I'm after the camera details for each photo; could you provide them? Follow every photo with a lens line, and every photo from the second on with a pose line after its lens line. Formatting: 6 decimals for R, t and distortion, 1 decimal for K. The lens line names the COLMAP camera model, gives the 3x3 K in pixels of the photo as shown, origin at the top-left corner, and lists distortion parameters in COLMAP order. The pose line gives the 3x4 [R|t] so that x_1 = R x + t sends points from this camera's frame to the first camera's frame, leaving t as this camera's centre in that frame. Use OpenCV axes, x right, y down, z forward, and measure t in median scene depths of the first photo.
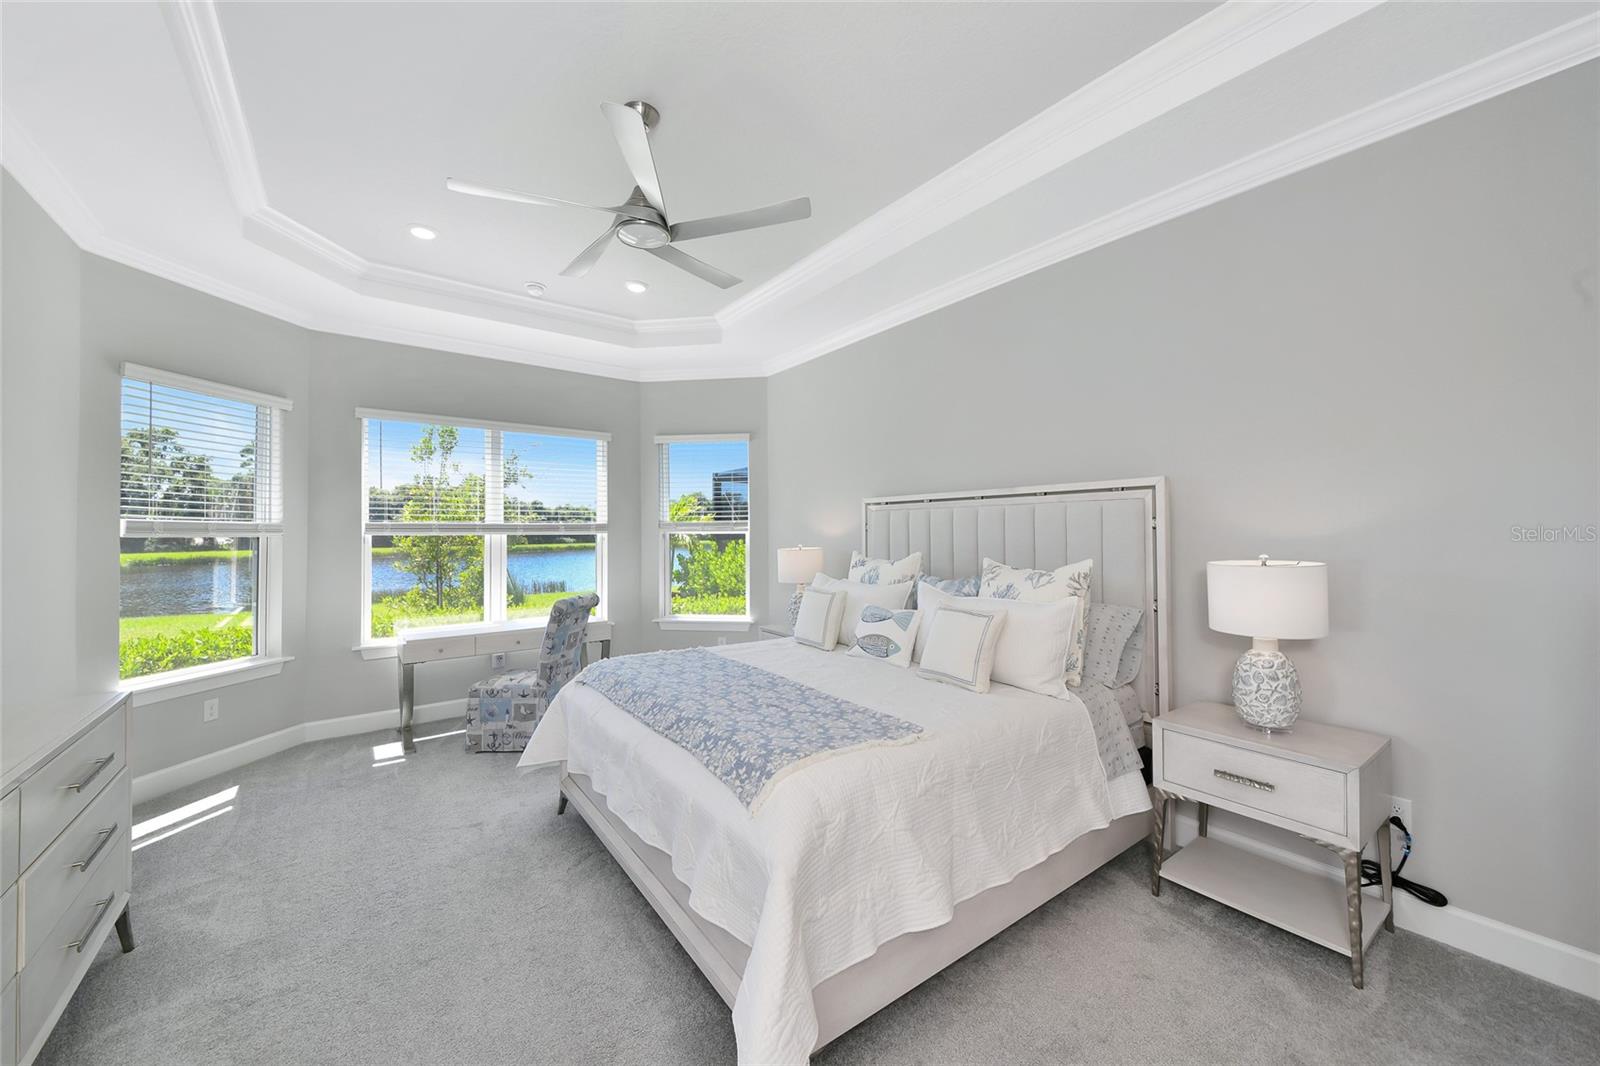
lens RADIAL K [[630.5, 0, 727.1], [0, 630.5, 499.1], [0, 0, 1]] dist [-0.010220, -0.000367]
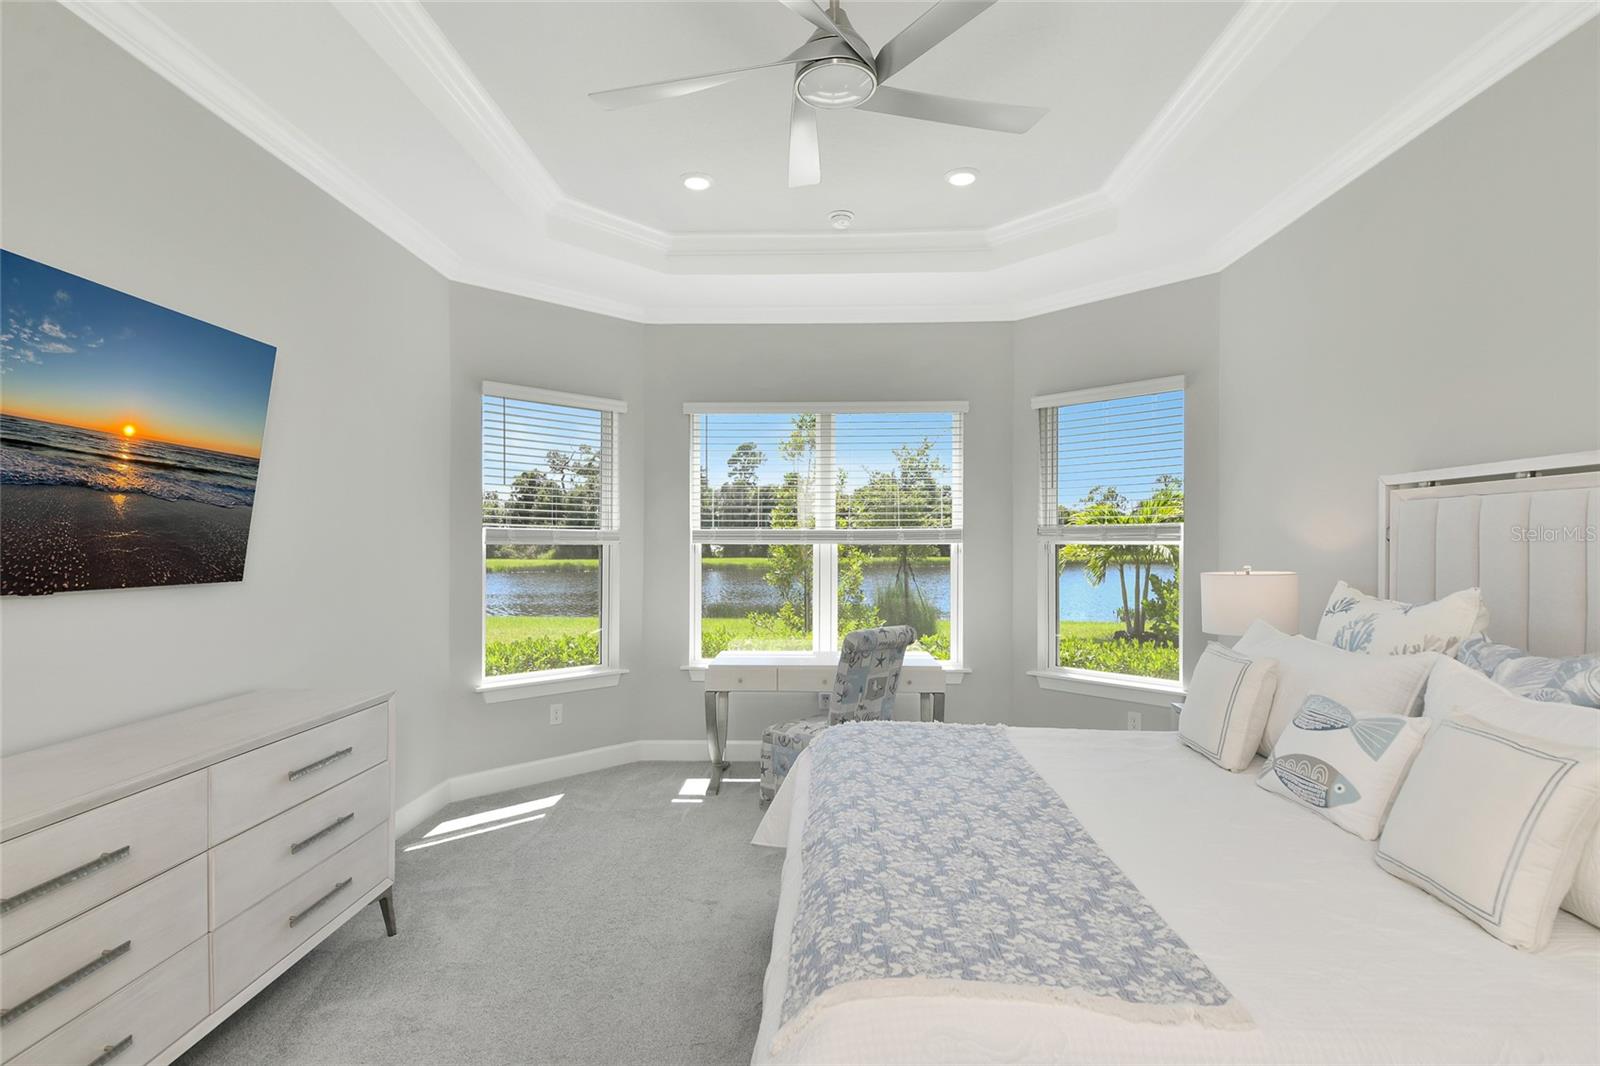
lens RADIAL K [[766.9, 0, 800.0], [0, 766.9, 533.0], [0, 0, 1]] dist [0.016193, -0.000554]
pose [[0.790715, -0.002204, -0.612180, 0.242831], [0.028908, 0.999012, 0.033742, 0.010197], [0.611501, -0.044377, 0.789998, 0.249177]]
